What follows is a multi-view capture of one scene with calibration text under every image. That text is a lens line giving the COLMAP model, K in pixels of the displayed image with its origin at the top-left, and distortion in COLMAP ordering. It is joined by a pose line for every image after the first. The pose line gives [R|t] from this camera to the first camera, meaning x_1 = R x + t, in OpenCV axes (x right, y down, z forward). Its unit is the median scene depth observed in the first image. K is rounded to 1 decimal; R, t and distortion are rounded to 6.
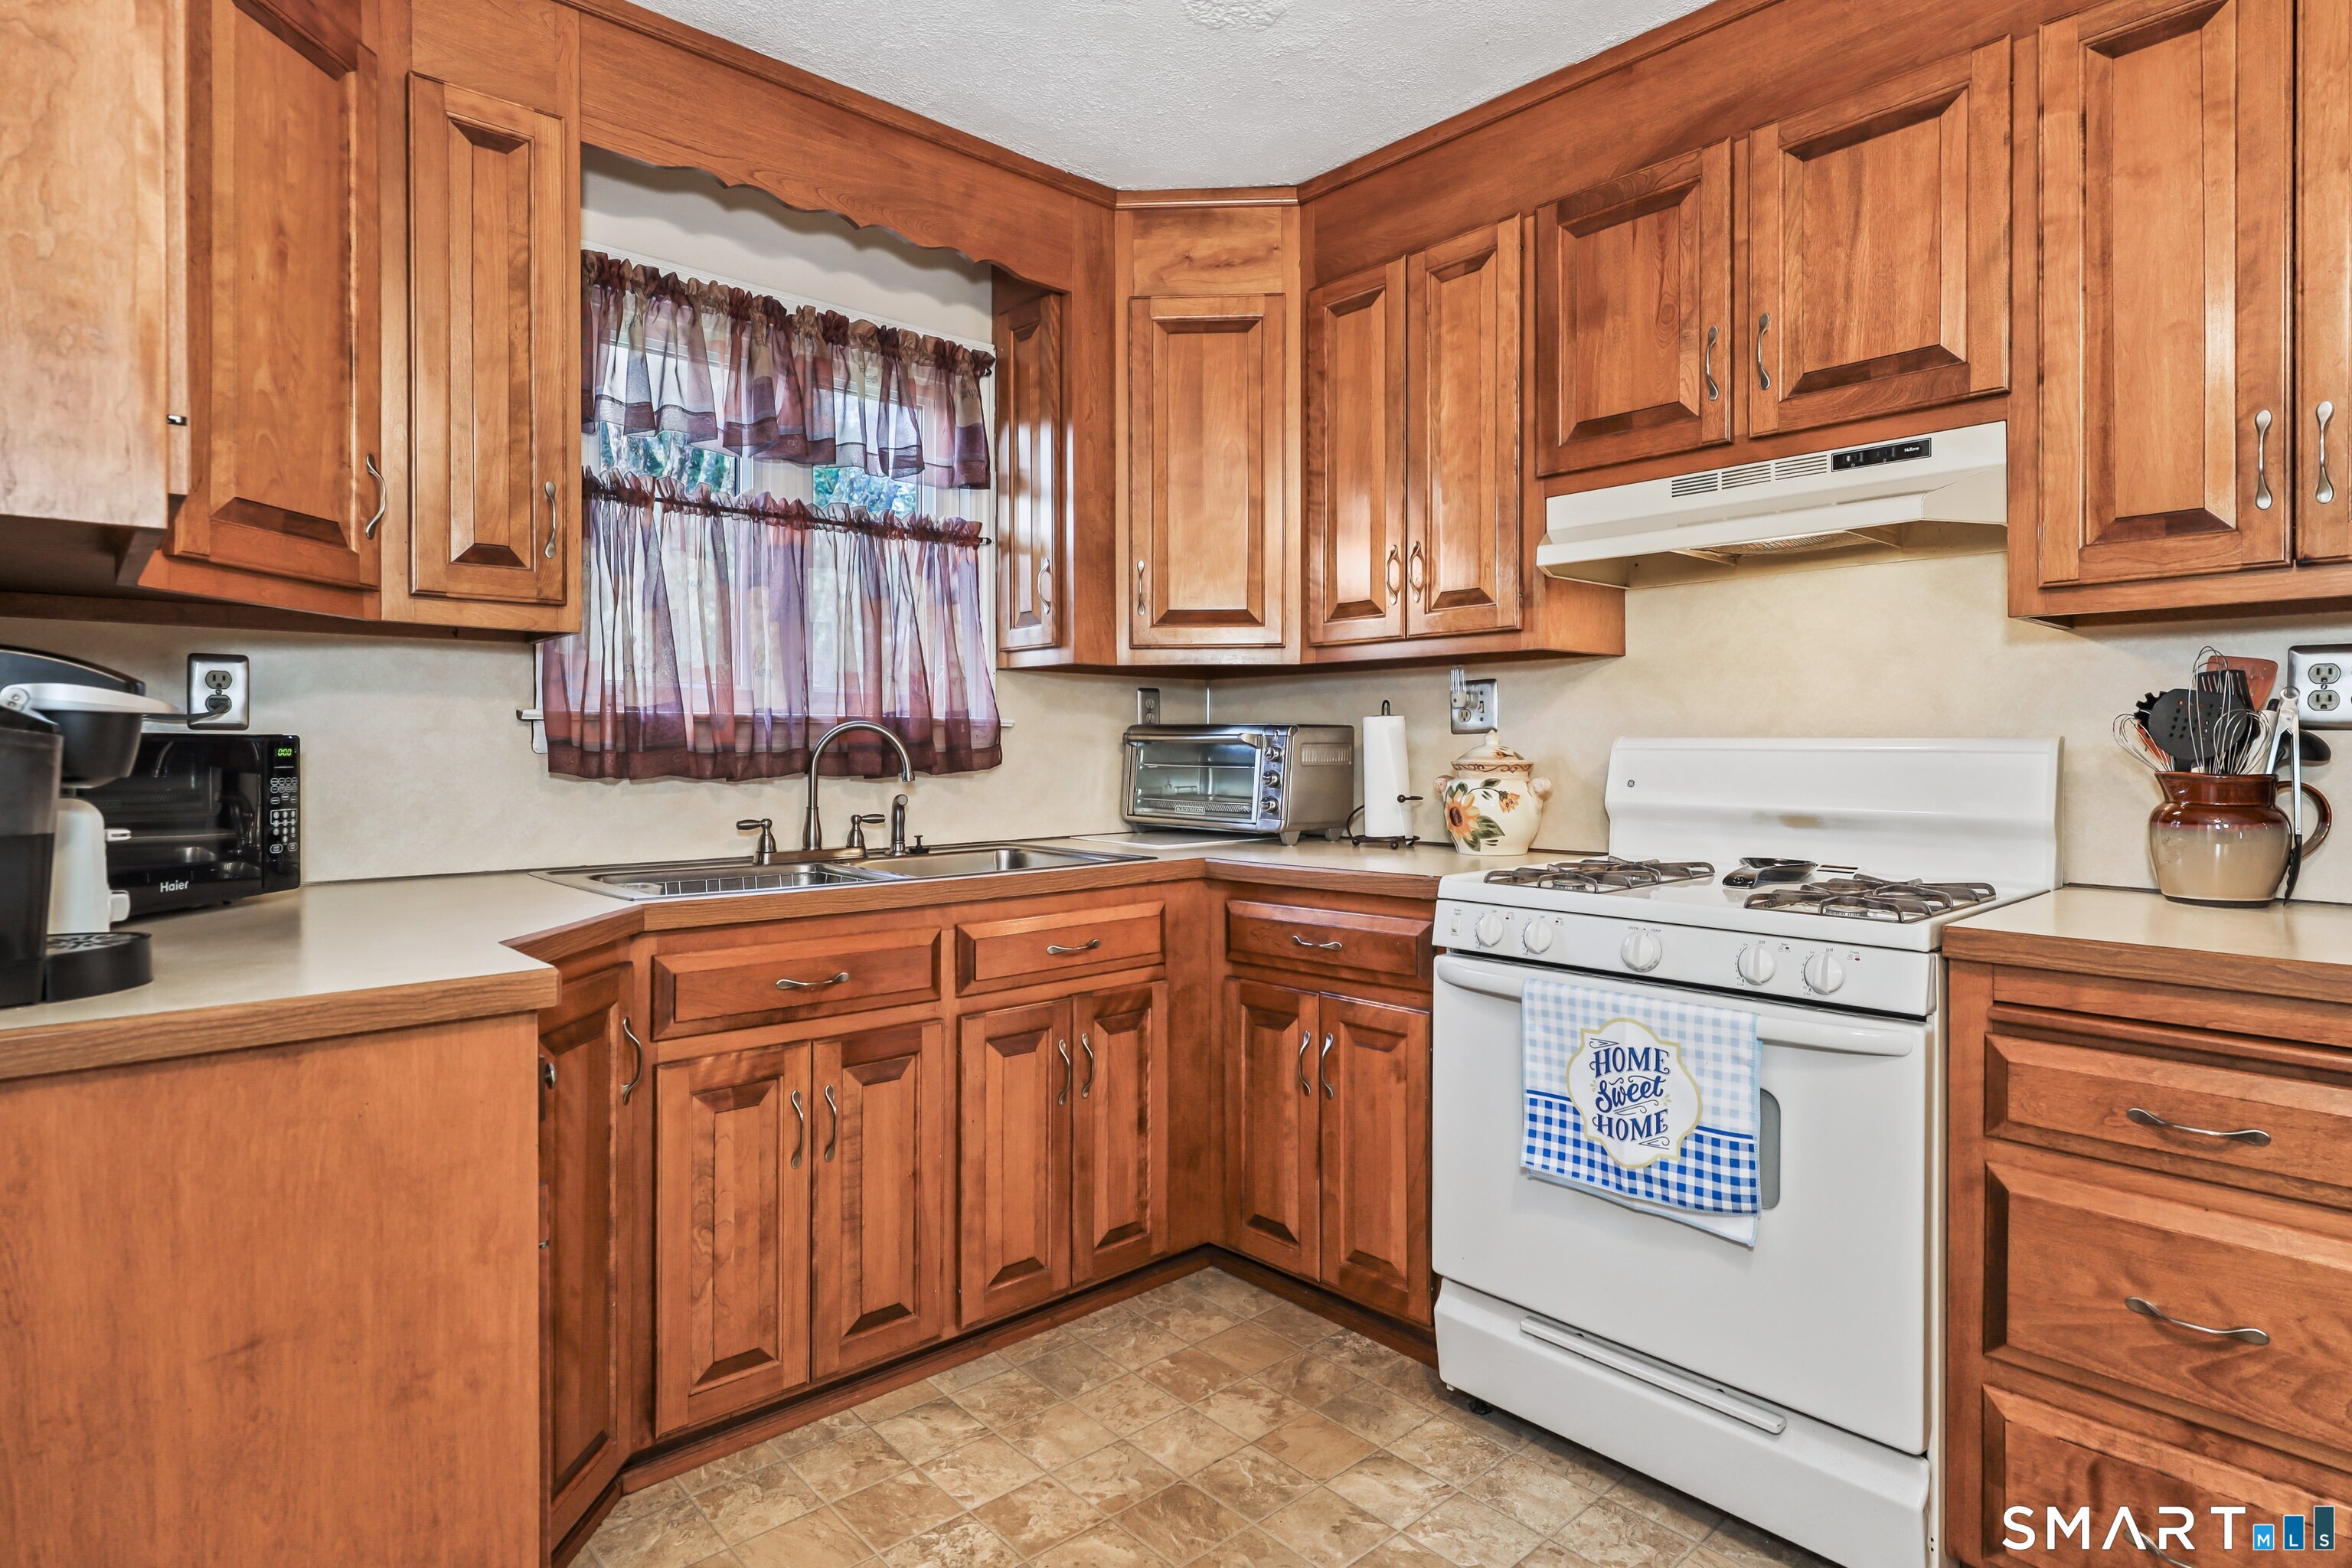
lens RADIAL K [[1253.9, 0, 1146.7], [0, 1253.9, 757.0], [0, 0, 1]] dist [0.004058, 0.000975]
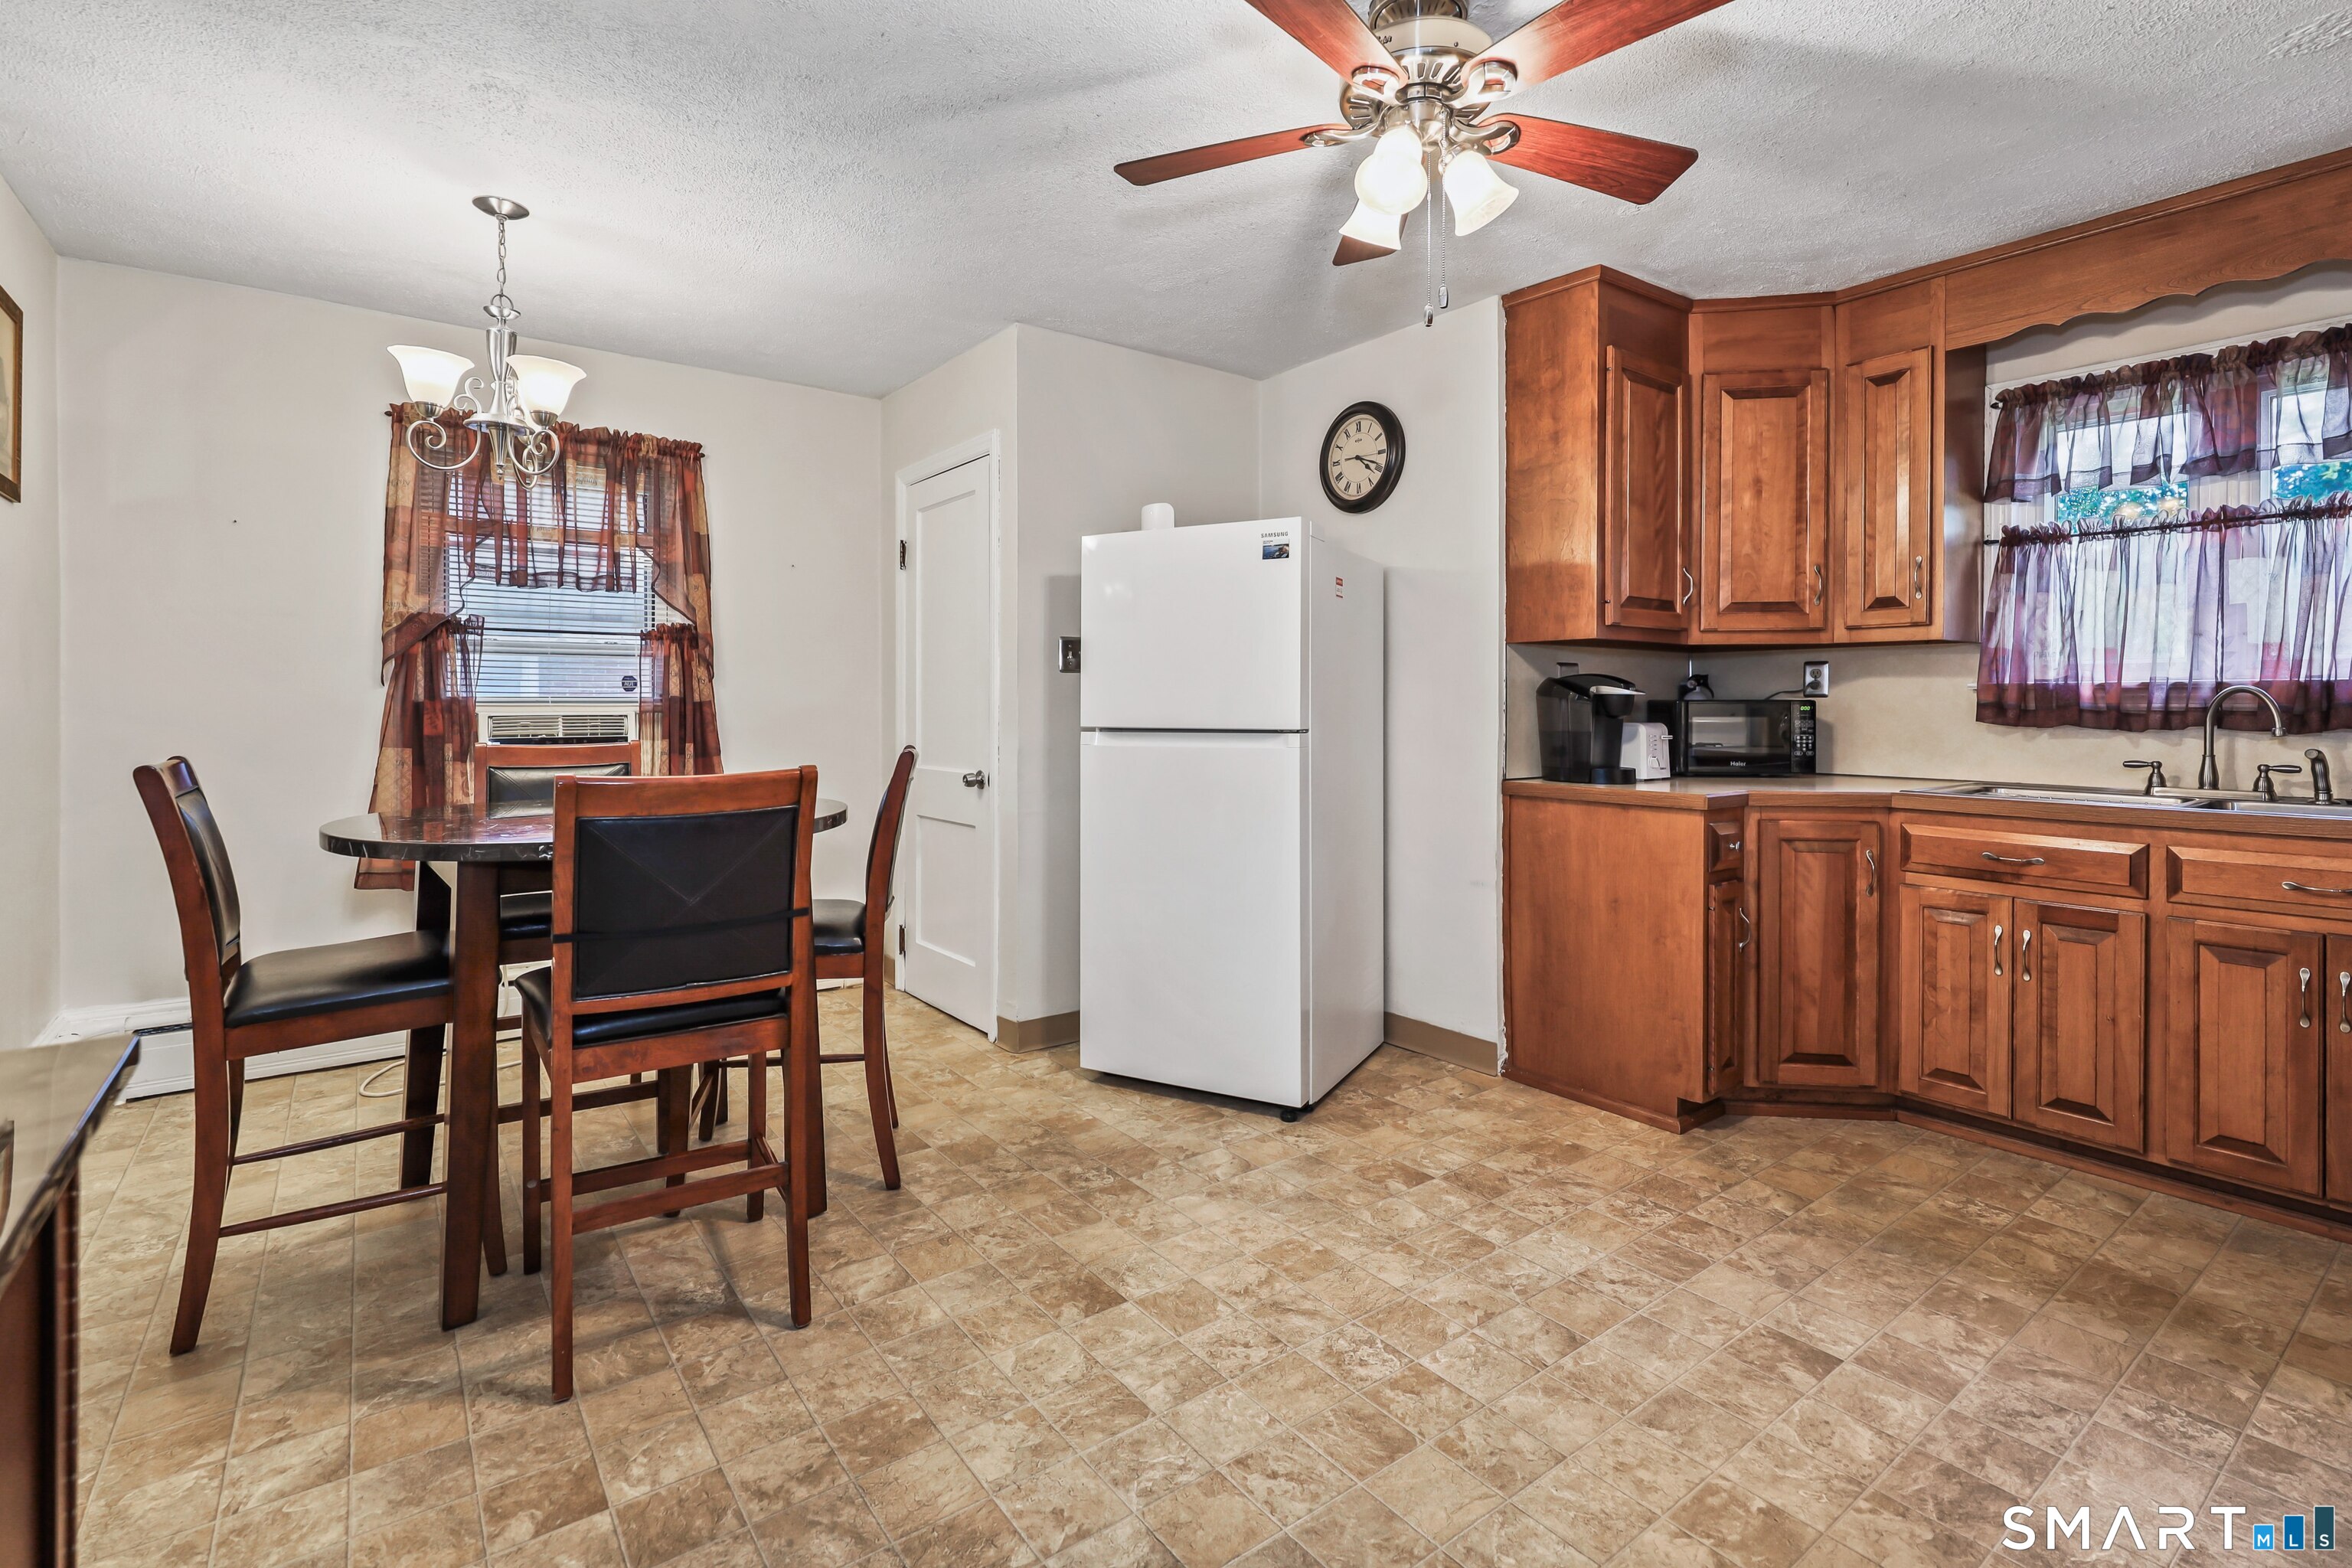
lens RADIAL K [[1089.3, 0, 1160.7], [0, 1089.3, 706.7], [0, 0, 1]] dist [0.003598, 0.001134]
pose [[-0.095427, 0.002142, -0.995434, 1.145290], [-0.009854, 0.999947, 0.003096, -0.001135], [0.995388, 0.010104, -0.095400, 0.084601]]
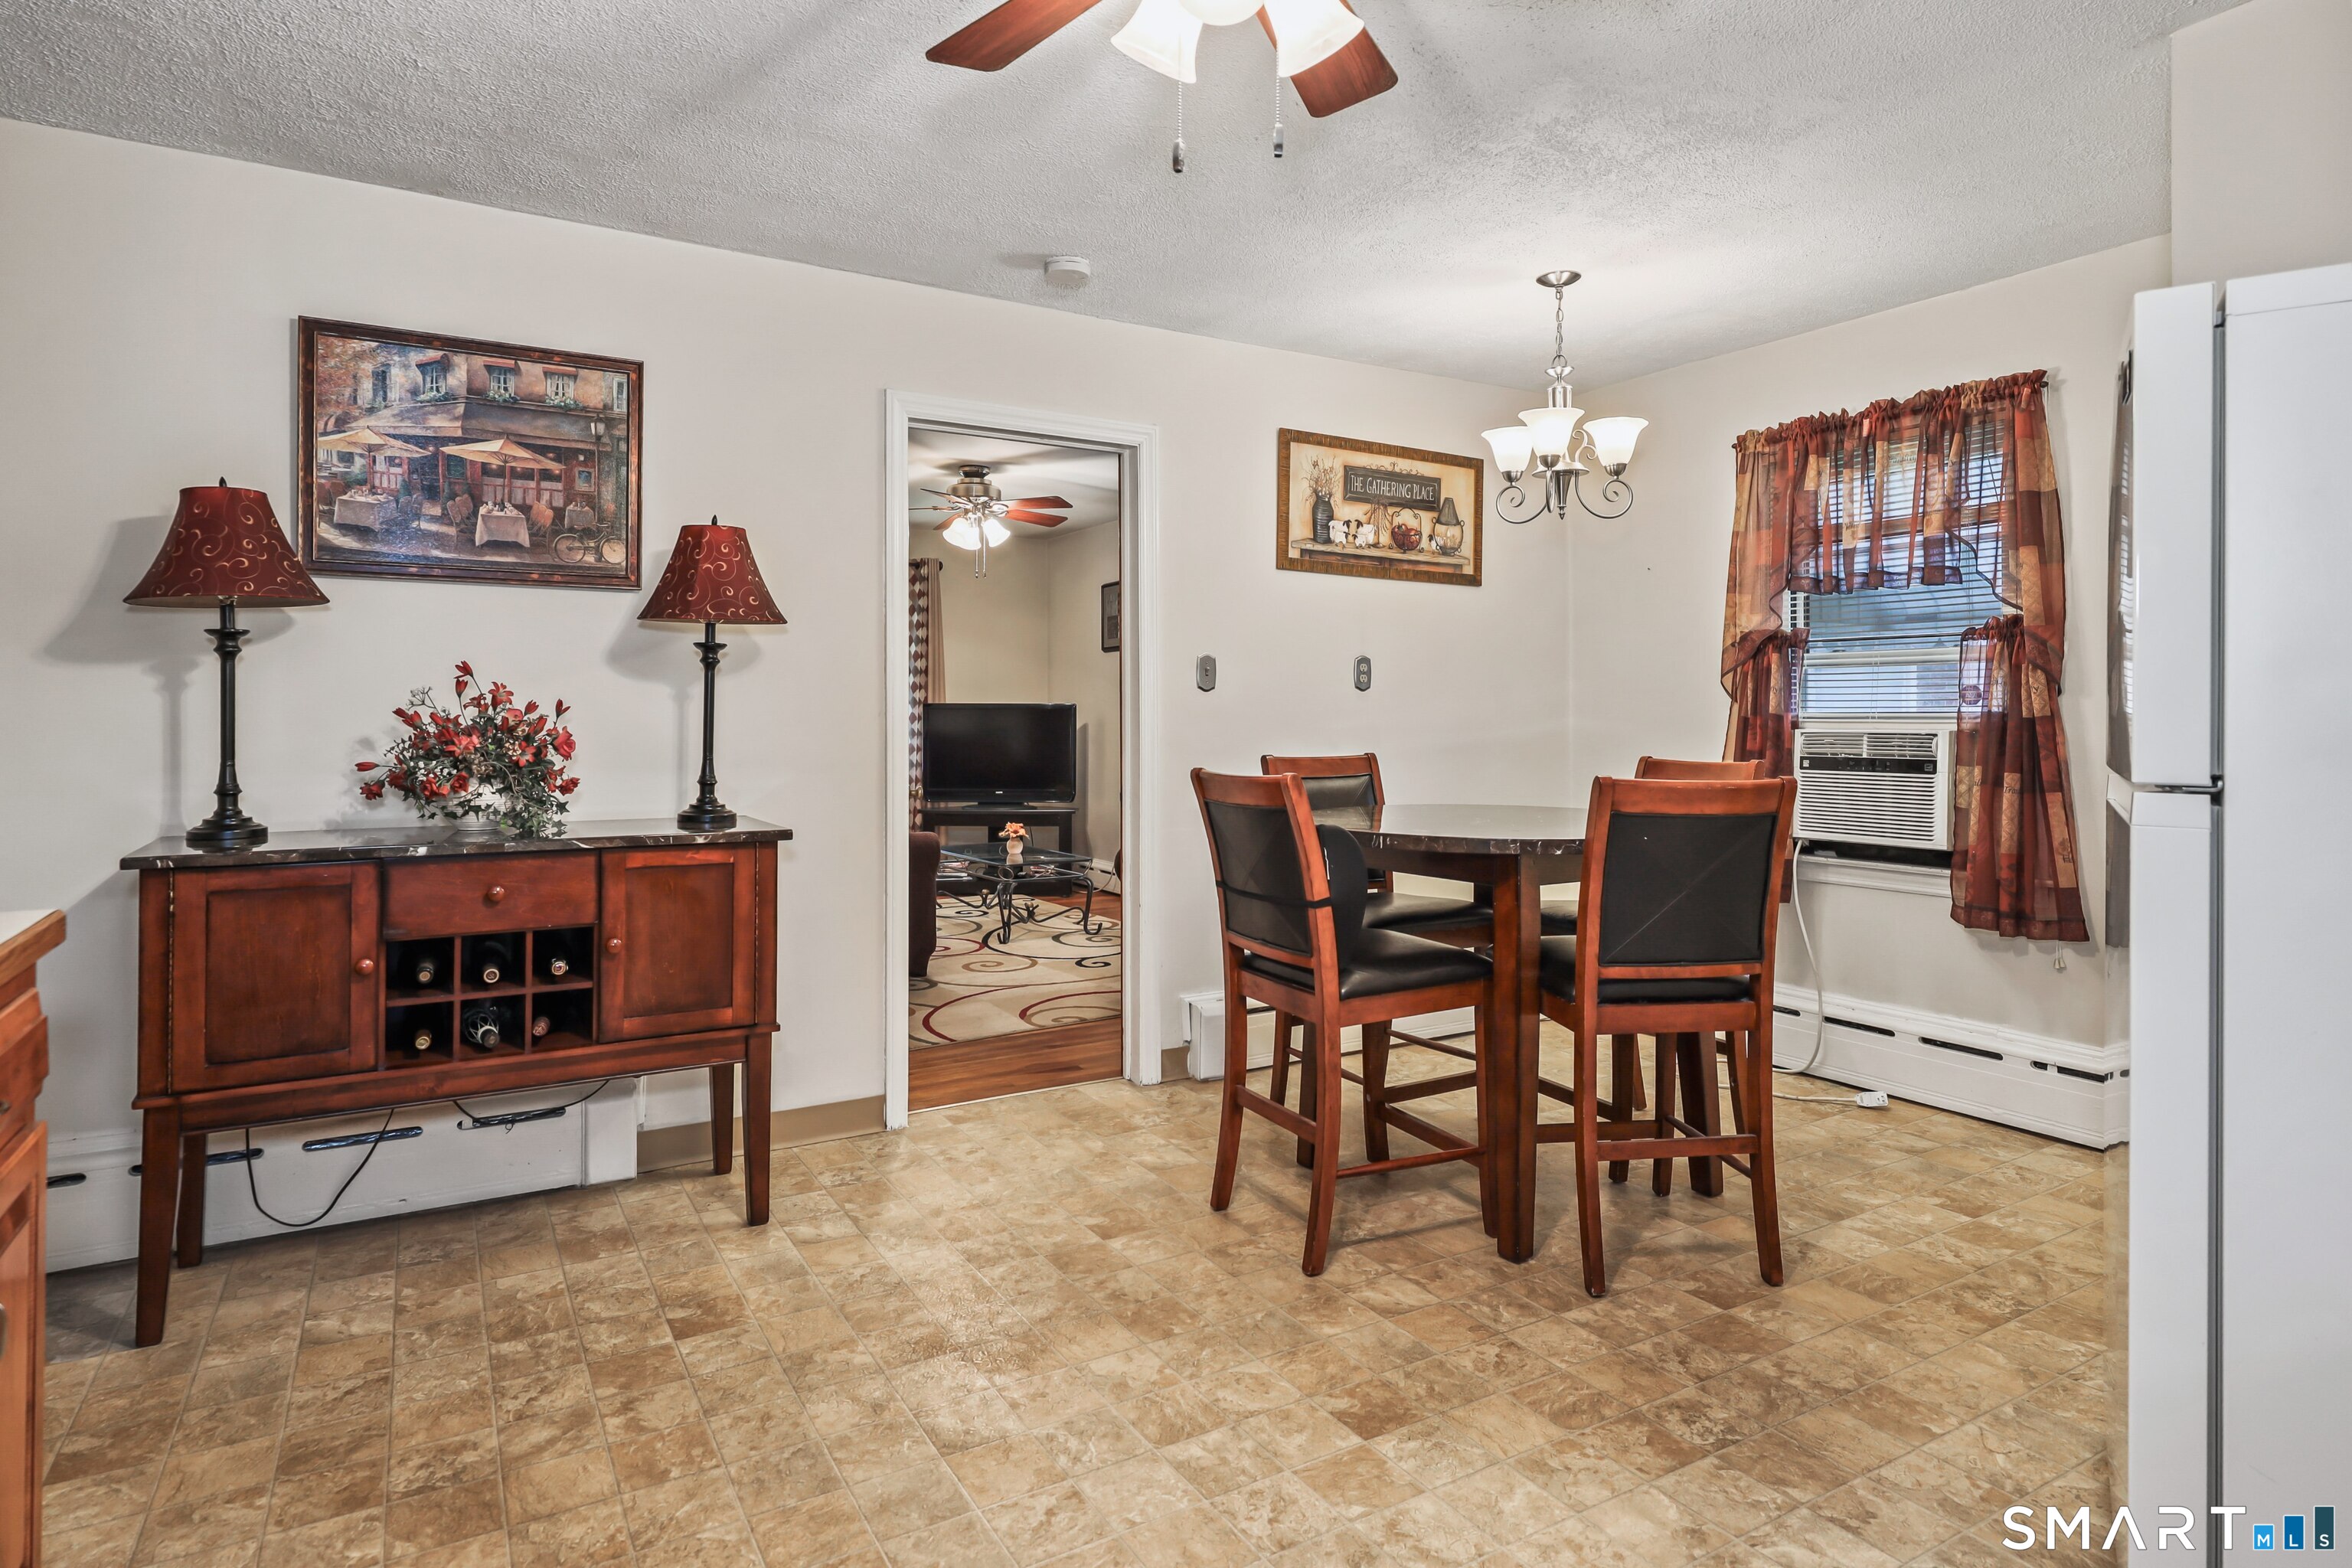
lens RADIAL K [[1253.9, 0, 1138.1], [0, 1253.9, 701.1], [0, 0, 1]] dist [0.004058, 0.000975]
pose [[-0.978404, 0.000426, 0.206701, 0.084838], [-0.000167, 0.999996, -0.002851, -0.013341], [-0.206701, -0.002824, -0.978400, 0.971112]]
